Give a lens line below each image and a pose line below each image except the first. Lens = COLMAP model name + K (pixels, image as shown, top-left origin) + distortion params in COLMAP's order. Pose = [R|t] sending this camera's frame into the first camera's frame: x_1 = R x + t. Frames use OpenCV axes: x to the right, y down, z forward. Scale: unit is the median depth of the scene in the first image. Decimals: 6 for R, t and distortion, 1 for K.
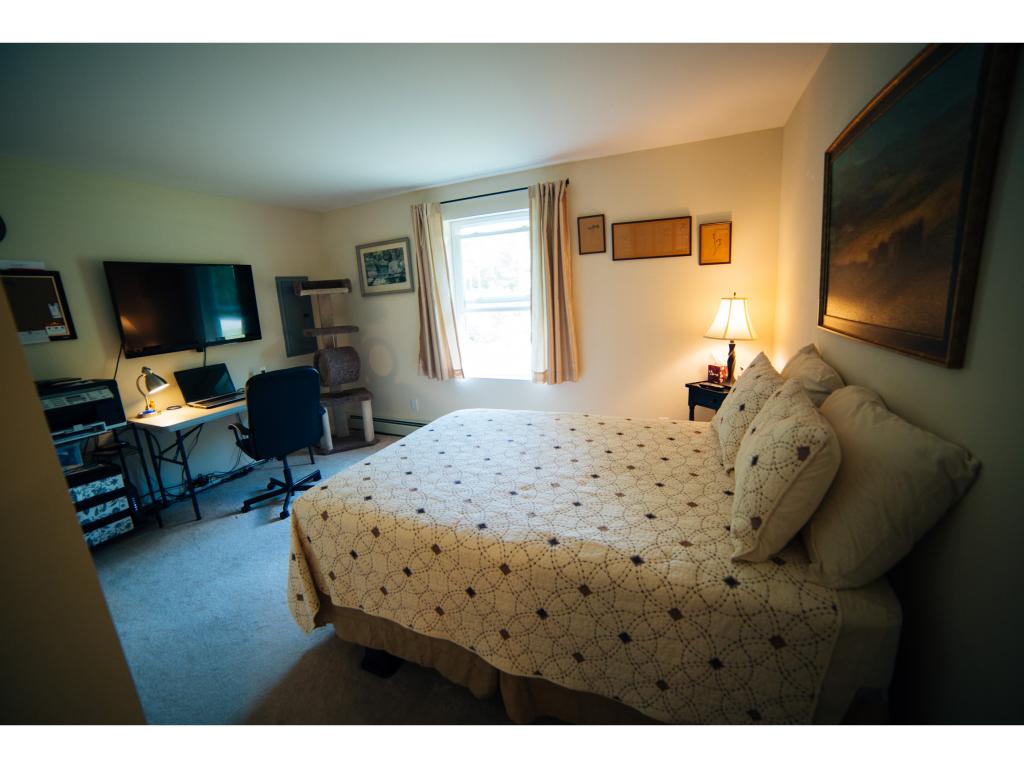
lens RADIAL K [[411.0, 0, 512.0], [0, 411.0, 384.0], [0, 0, 1]] dist [-0.001106, -0.000082]
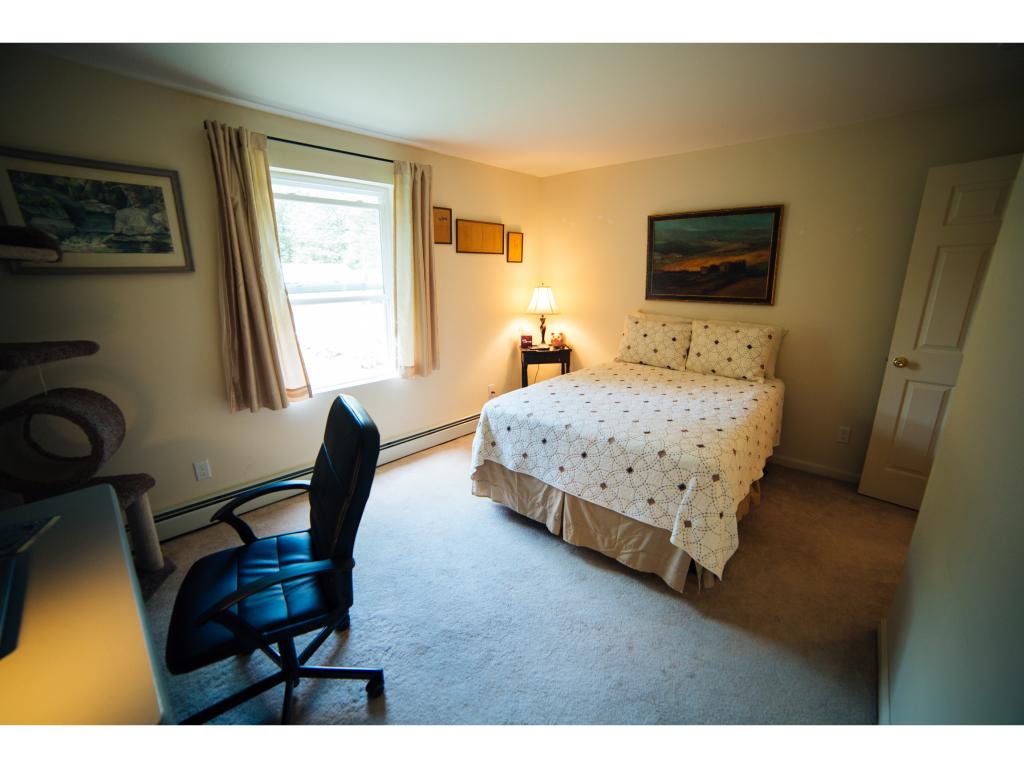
lens RADIAL K [[443.1, 0, 512.0], [0, 443.1, 384.0], [0, 0, 1]] dist [0.000442, 0.029828]
pose [[0.322576, -0.194596, 0.926325, -0.781087], [0.193507, 0.971528, 0.136706, -0.081899], [-0.926553, 0.135152, 0.351047, 0.441074]]
